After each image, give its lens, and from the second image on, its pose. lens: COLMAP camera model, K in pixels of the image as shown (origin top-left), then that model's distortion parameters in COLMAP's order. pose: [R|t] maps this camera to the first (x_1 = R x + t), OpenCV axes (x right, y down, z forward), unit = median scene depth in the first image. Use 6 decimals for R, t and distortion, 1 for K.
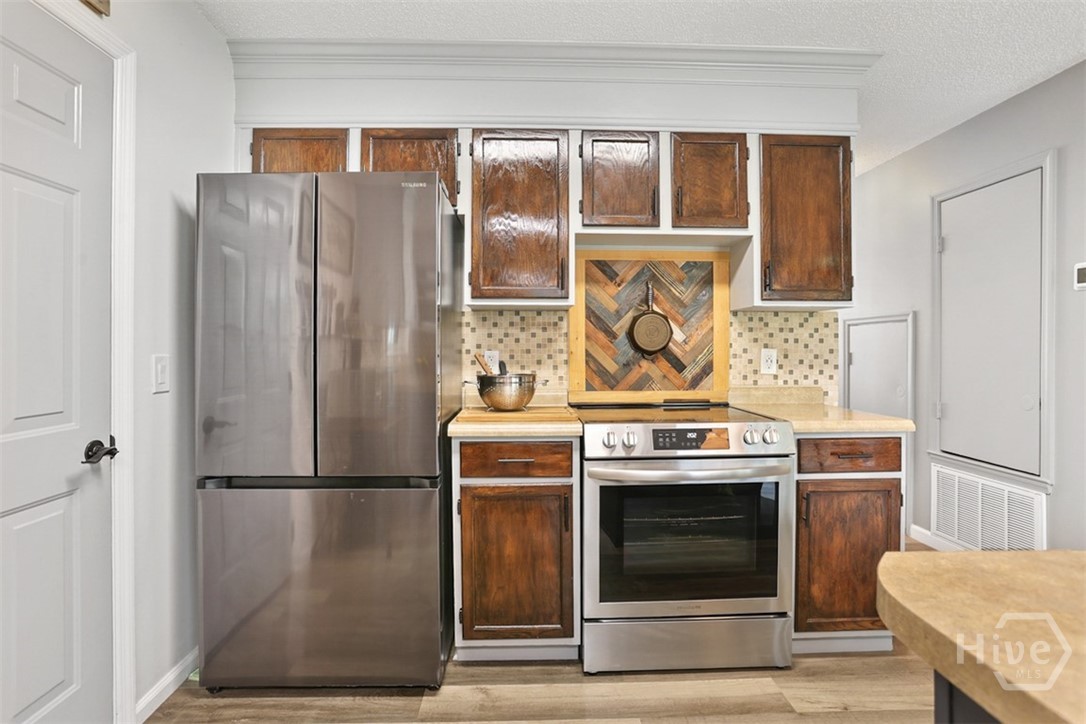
lens RADIAL K [[542.4, 0, 540.5], [0, 542.4, 352.3], [0, 0, 1]] dist [-0.019062, 0.001122]
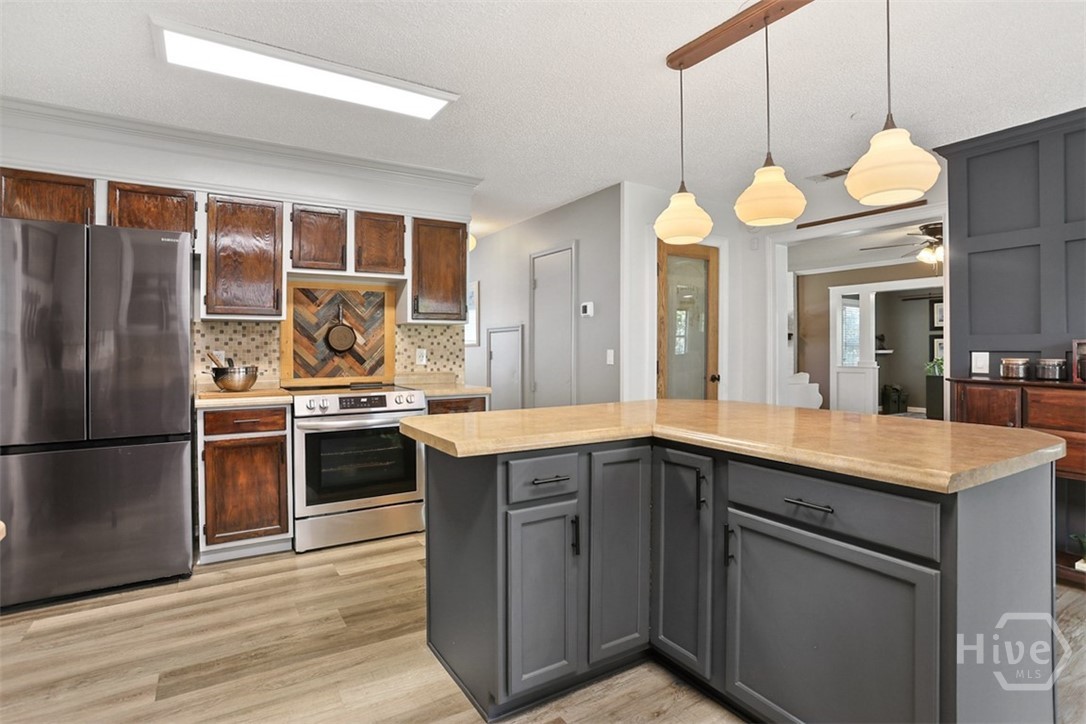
lens RADIAL K [[532.7, 0, 564.1], [0, 532.7, 349.0], [0, 0, 1]] dist [-0.033067, 0.000608]
pose [[0.842747, -0.002945, 0.538301, -0.068506], [0.005529, 0.999980, -0.003186, 0.001582], [-0.538281, 0.005662, 0.842747, -0.592464]]
